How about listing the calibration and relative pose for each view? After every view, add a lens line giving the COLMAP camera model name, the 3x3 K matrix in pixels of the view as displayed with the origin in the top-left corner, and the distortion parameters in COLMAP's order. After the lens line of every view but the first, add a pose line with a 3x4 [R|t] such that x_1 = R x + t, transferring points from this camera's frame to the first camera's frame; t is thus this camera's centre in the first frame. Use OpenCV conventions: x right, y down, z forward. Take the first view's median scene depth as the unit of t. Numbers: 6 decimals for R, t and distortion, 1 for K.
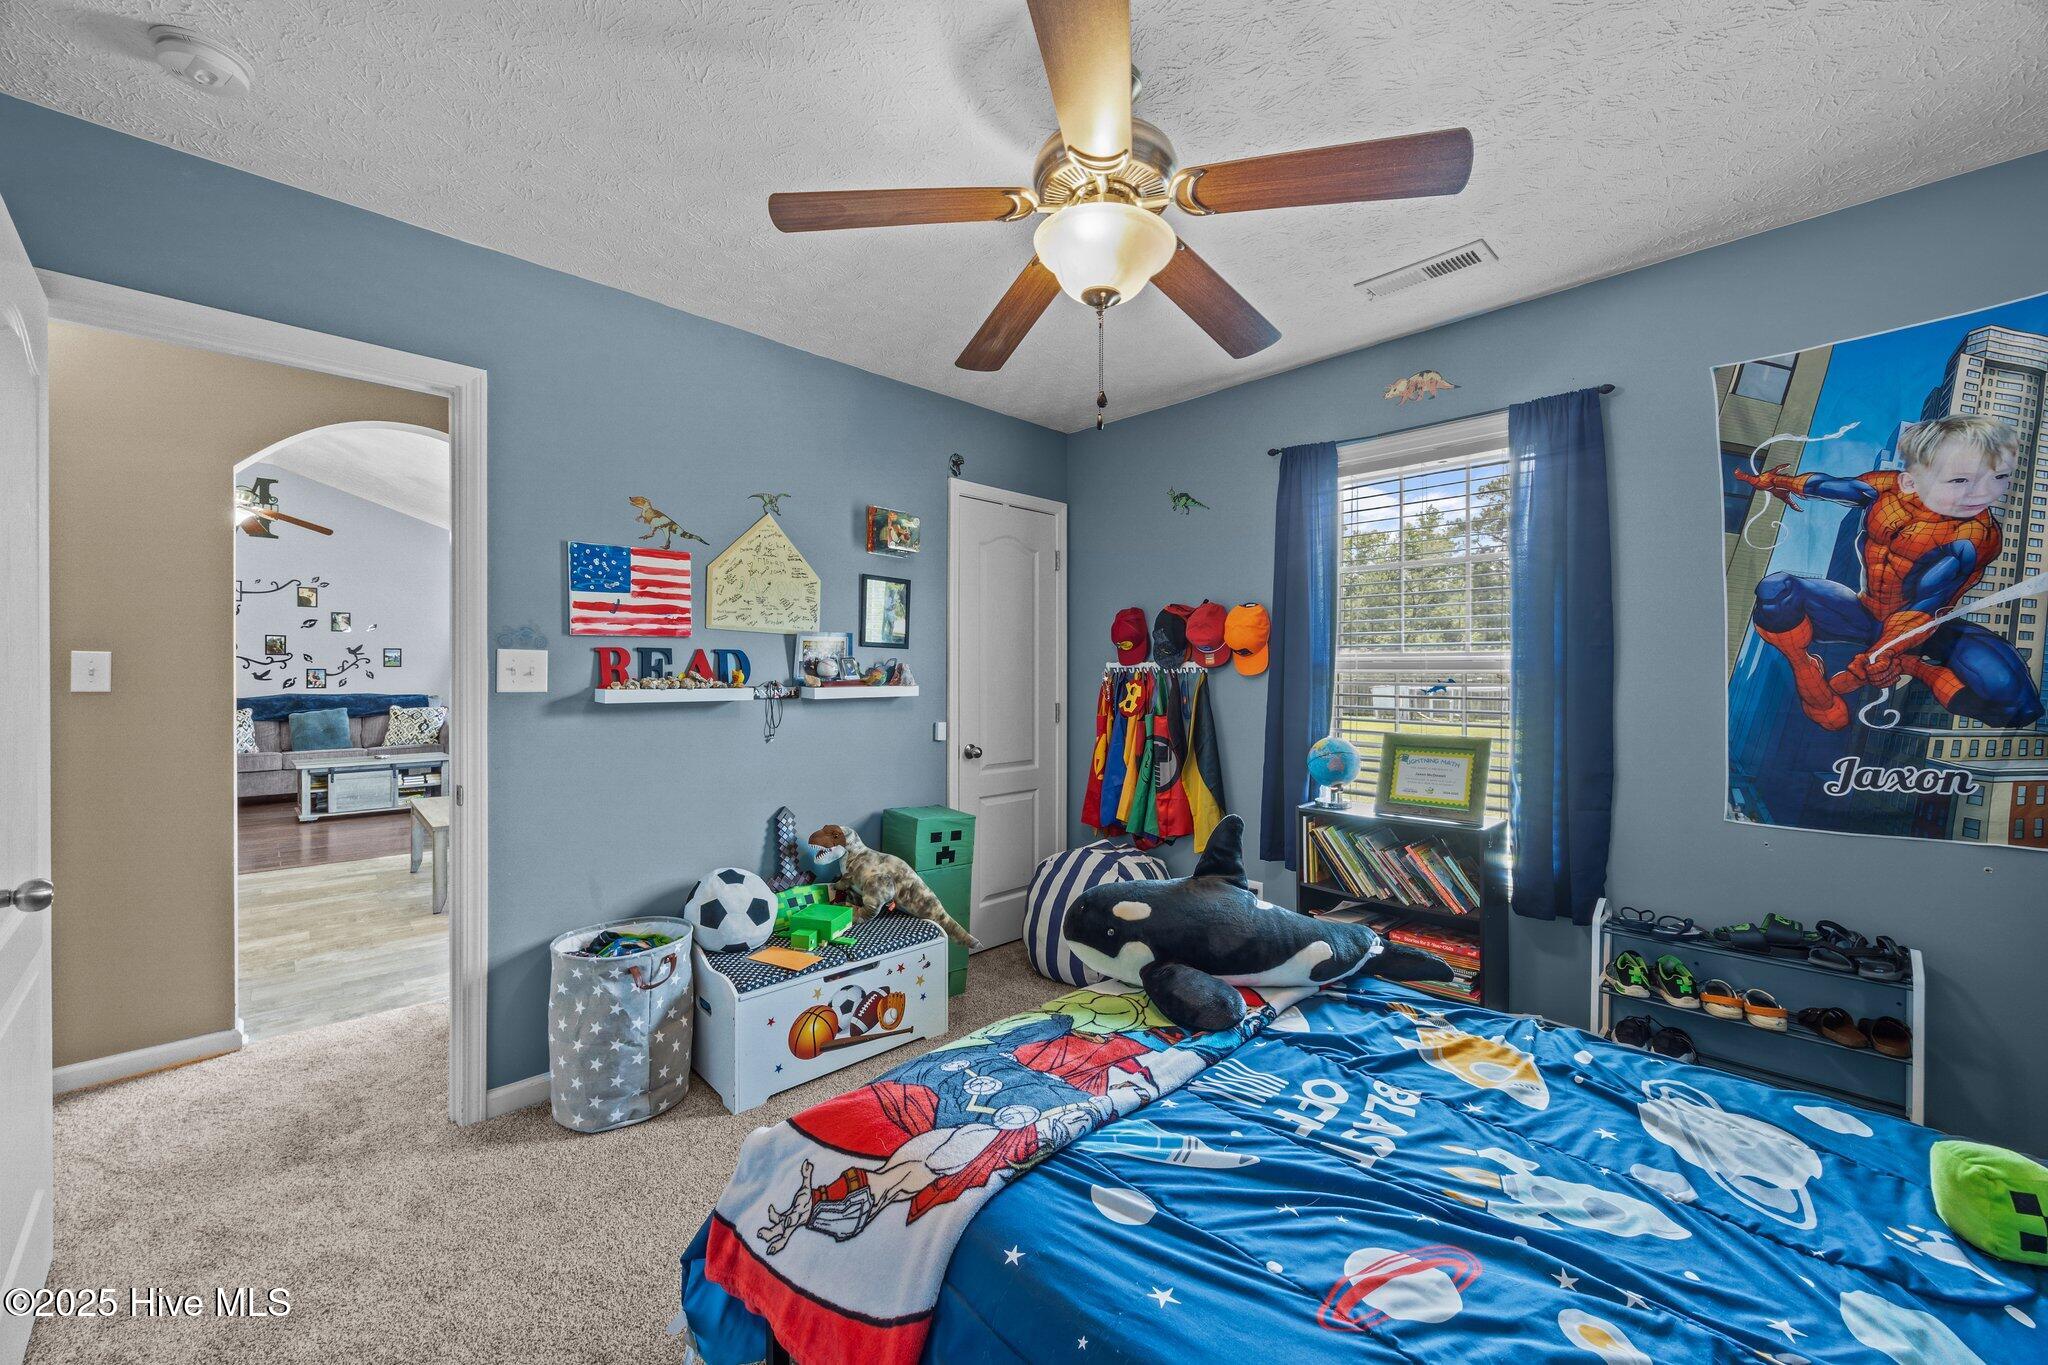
lens RADIAL K [[760.3, 0, 1024.0], [0, 760.3, 682.5], [0, 0, 1]] dist [-0.006264, -0.000141]
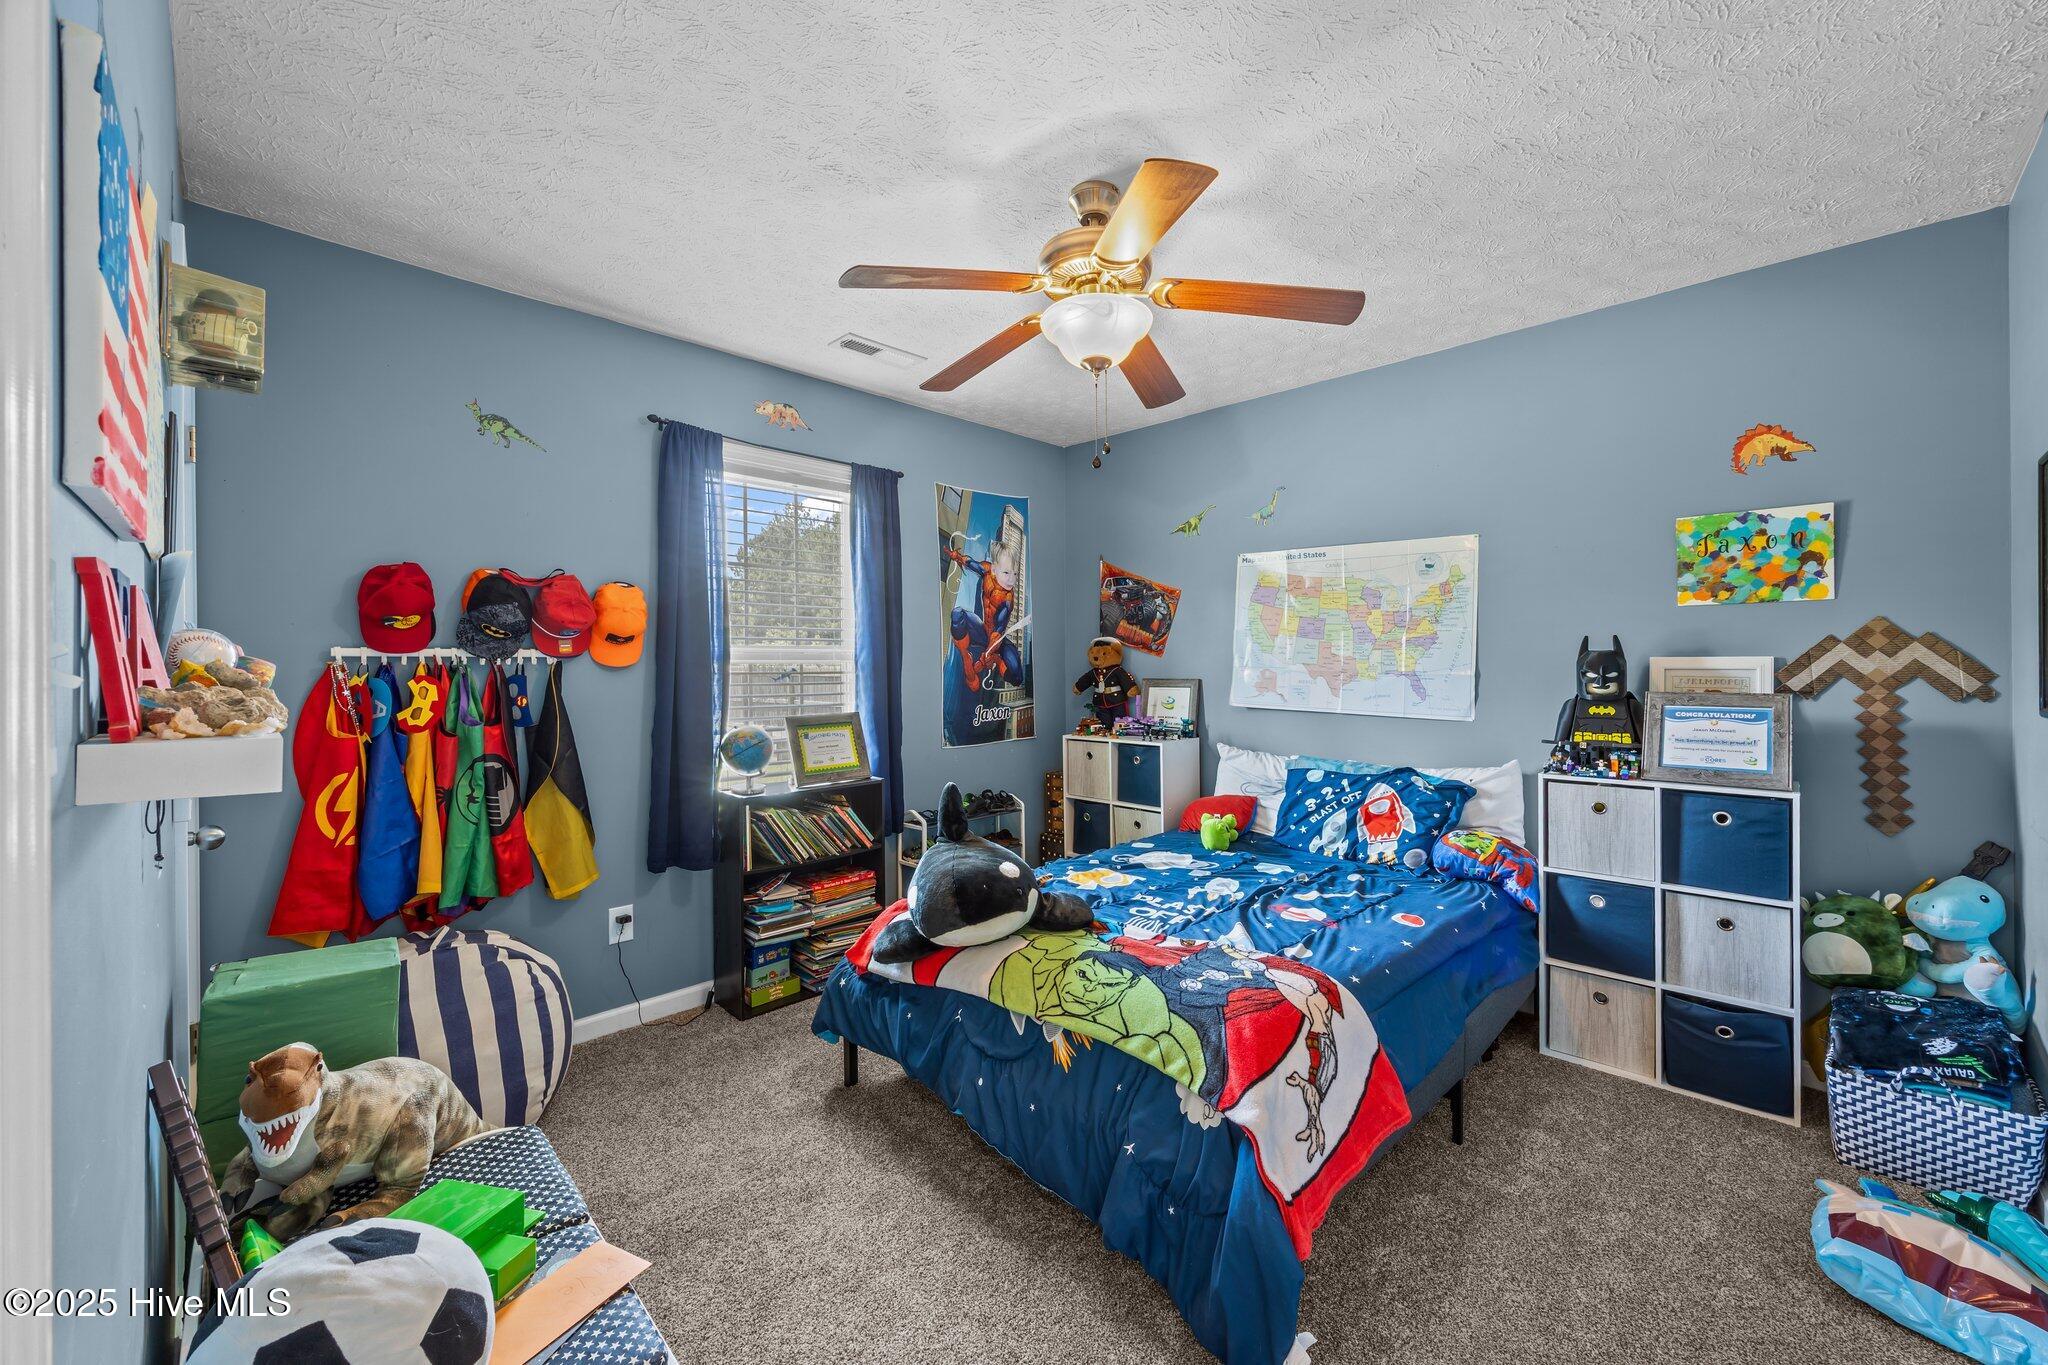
lens RADIAL K [[788.5, 0, 1023.6], [0, 788.5, 666.9], [0, 0, 1]] dist [-0.002735, 0.000130]
pose [[0.004784, -0.007646, 0.999959, -0.927455], [0.015458, 0.999852, 0.007571, -0.013948], [-0.999869, 0.015421, 0.004902, 0.858956]]
